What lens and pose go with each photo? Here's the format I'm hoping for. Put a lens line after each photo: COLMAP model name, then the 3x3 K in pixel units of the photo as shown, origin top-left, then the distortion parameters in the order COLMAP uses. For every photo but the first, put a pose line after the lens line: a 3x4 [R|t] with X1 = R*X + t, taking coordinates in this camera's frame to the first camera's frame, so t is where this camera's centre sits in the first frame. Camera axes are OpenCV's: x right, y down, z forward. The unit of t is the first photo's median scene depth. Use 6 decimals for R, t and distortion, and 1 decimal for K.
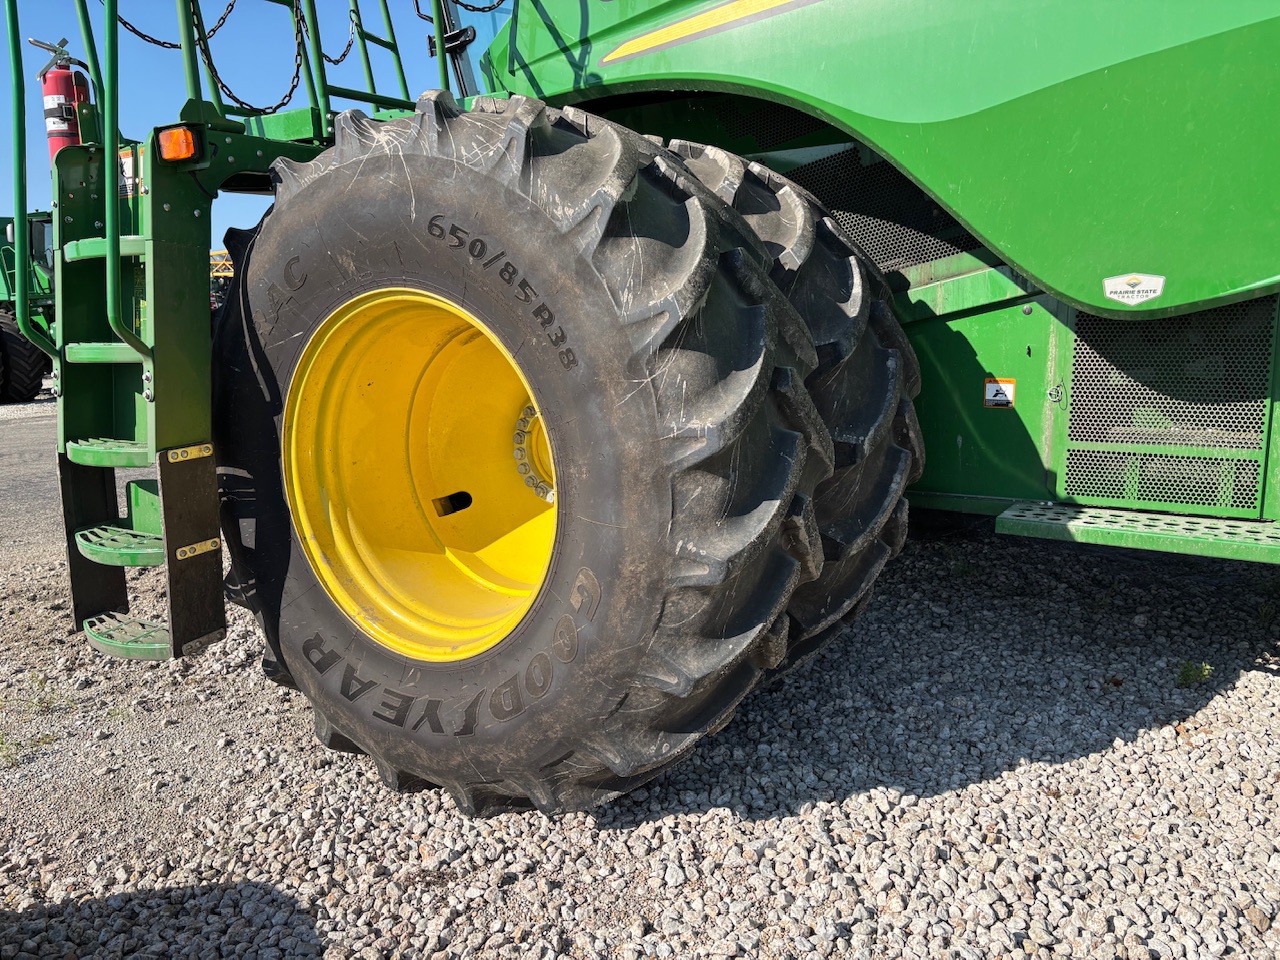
lens RADIAL K [[959.6, 0, 641.8], [0, 959.6, 479.2], [0, 0, 1]] dist [0.029308, -0.042135]
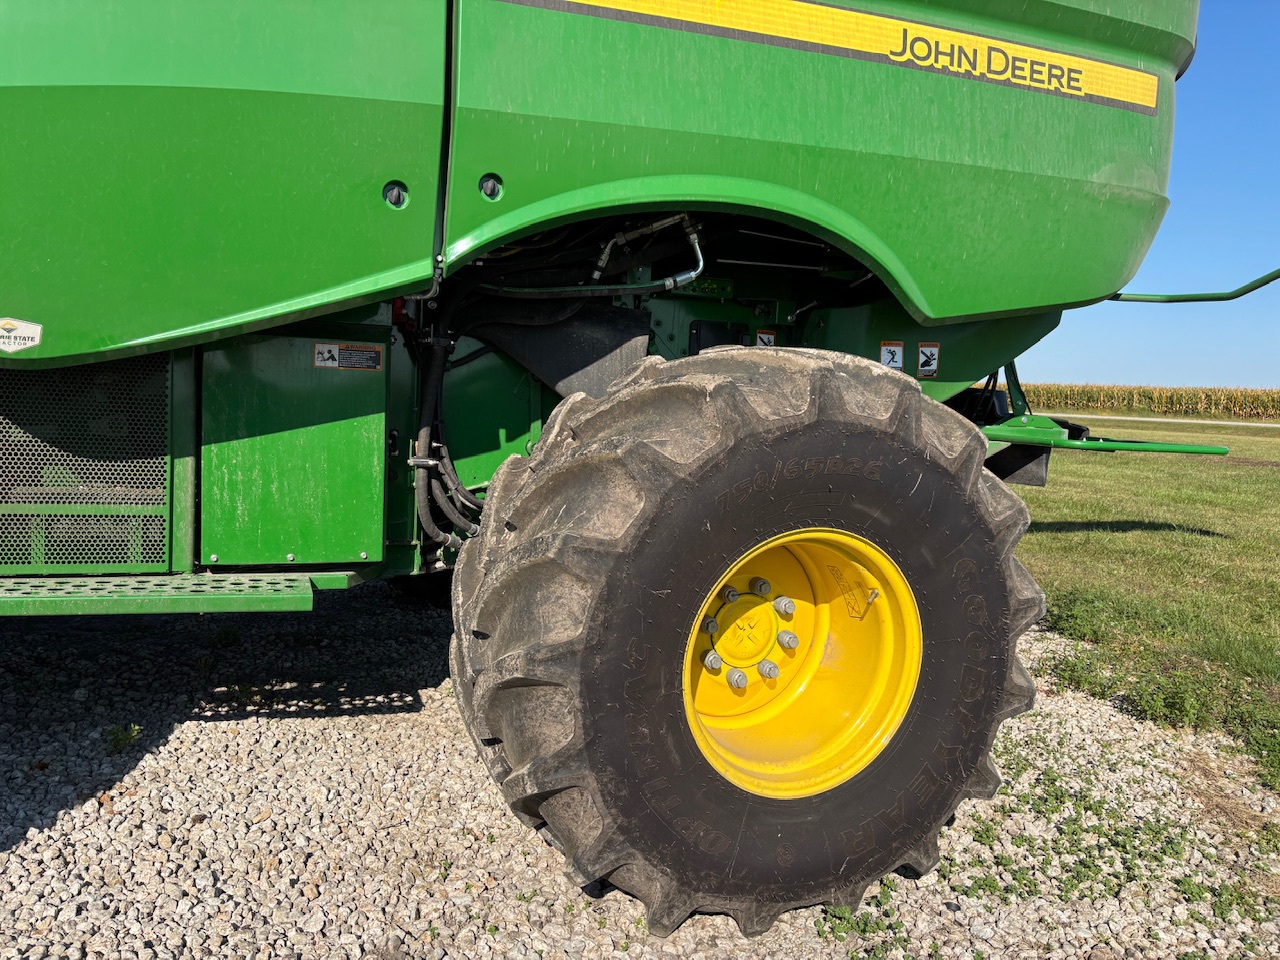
lens RADIAL K [[959.6, 0, 639.8], [0, 959.6, 487.8], [0, 0, 1]] dist [0.029308, -0.042135]
pose [[0.591540, -0.016820, 0.806100, 0.108322], [0.073036, 0.996790, -0.032797, 0.021566], [-0.802961, 0.078275, 0.590870, -0.019570]]
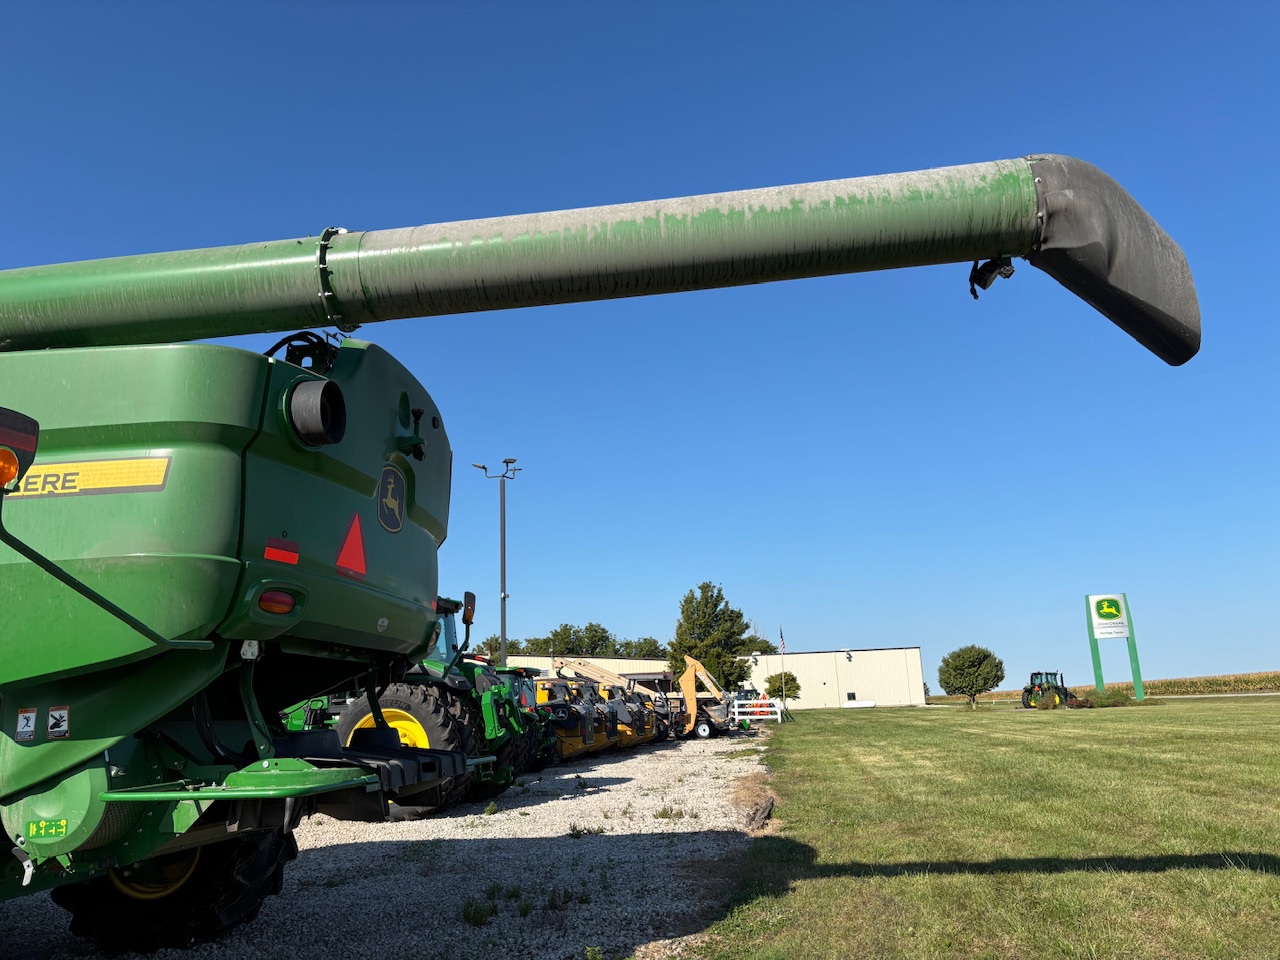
lens RADIAL K [[959.6, 0, 650.6], [0, 959.6, 487.3], [0, 0, 1]] dist [0.029308, -0.042135]
pose [[0.889201, 0.103330, 0.445696, 1.507577], [0.087962, 0.917379, -0.388174, 0.156612], [-0.448982, 0.384369, 0.806645, -1.306717]]
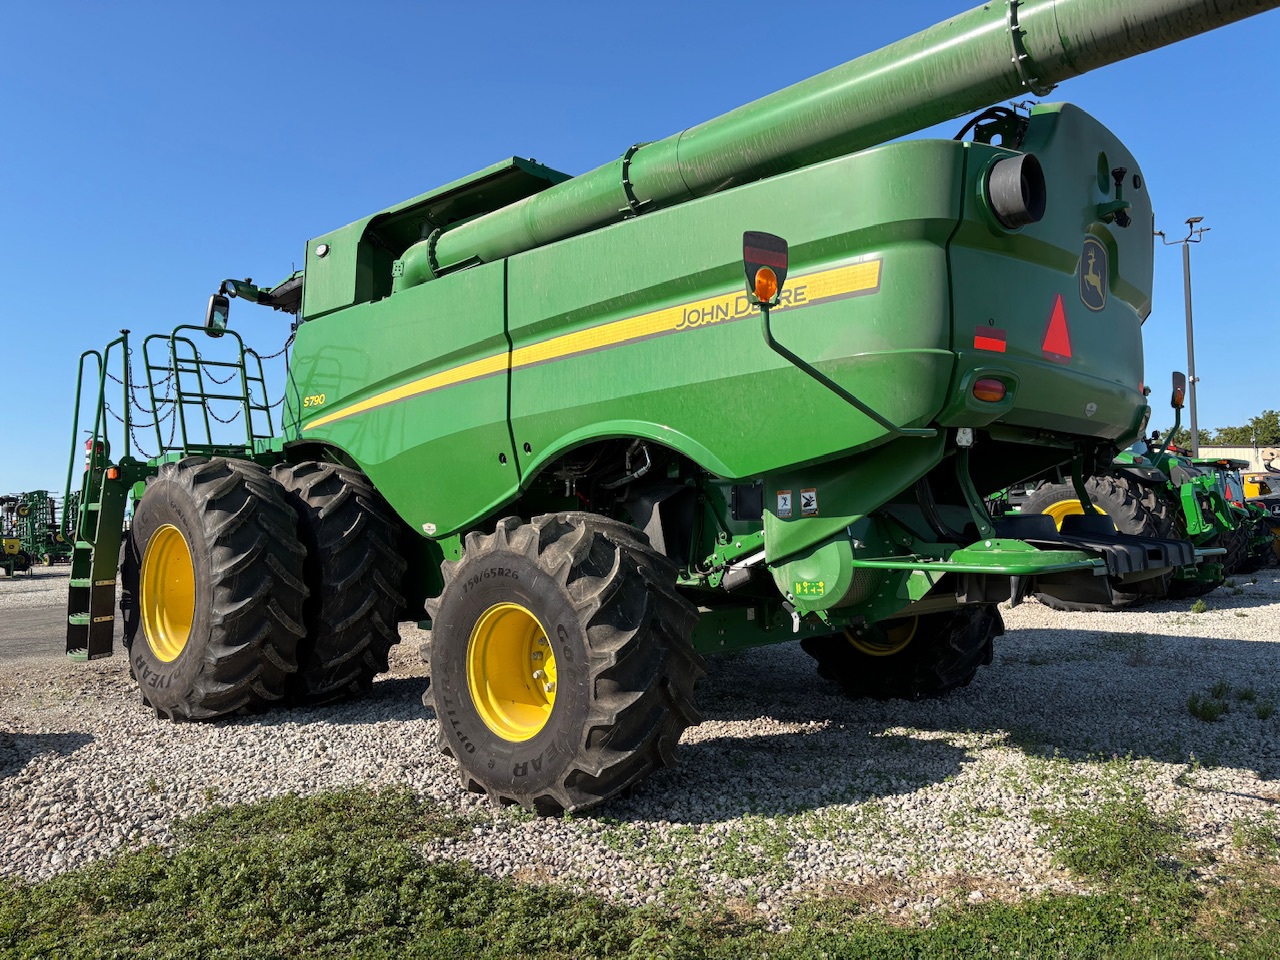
lens RADIAL K [[959.6, 0, 637.9], [0, 959.6, 484.8], [0, 0, 1]] dist [0.029308, -0.042135]
pose [[0.982072, 0.010761, -0.188199, 1.419534], [-0.049889, 0.977607, -0.204439, 0.173732], [0.181785, 0.210163, 0.960617, -1.301480]]
